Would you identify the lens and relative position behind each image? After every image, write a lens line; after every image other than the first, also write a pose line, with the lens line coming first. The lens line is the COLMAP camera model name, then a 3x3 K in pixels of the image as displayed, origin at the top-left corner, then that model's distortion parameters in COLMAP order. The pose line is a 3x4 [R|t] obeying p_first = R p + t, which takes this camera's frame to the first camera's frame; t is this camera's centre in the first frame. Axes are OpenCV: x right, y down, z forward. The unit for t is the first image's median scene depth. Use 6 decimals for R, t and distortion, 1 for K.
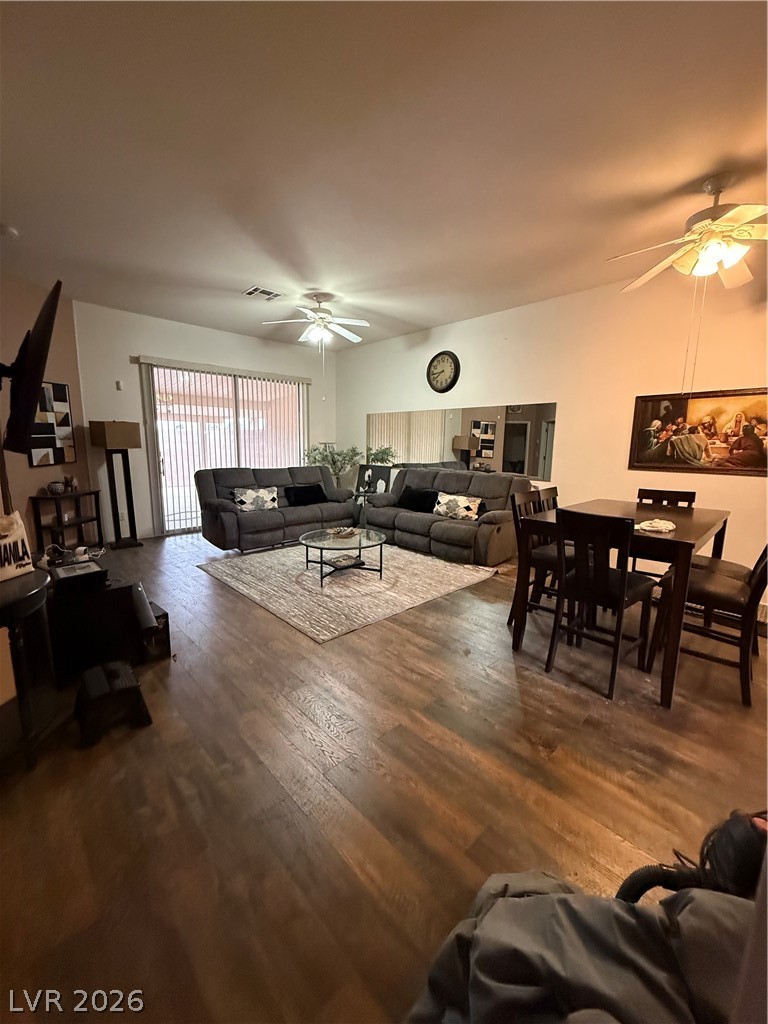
lens RADIAL K [[412.0, 0, 383.1], [0, 412.0, 507.8], [0, 0, 1]] dist [0.011333, 0.000071]
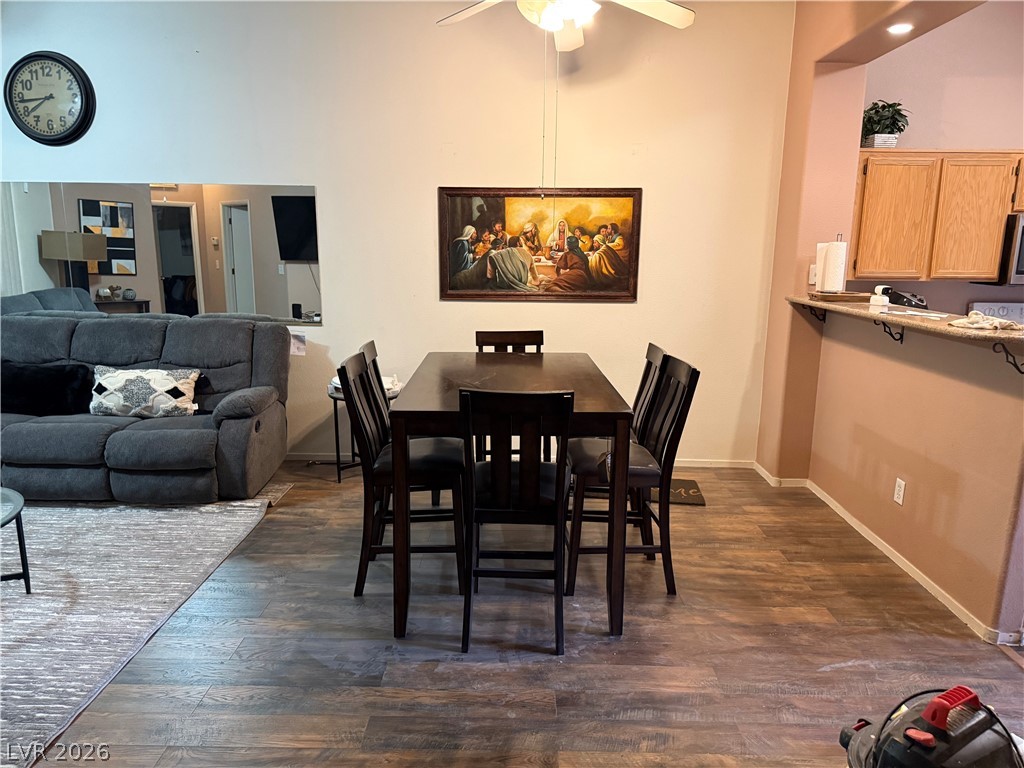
lens RADIAL K [[725.8, 0, 512.4], [0, 725.8, 392.2], [0, 0, 1]] dist [0.051117, -0.059812]
pose [[0.693569, -0.152120, 0.704146, -0.146379], [0.109827, 0.988353, 0.105342, -0.052000], [-0.711969, 0.004273, 0.702198, 0.101225]]
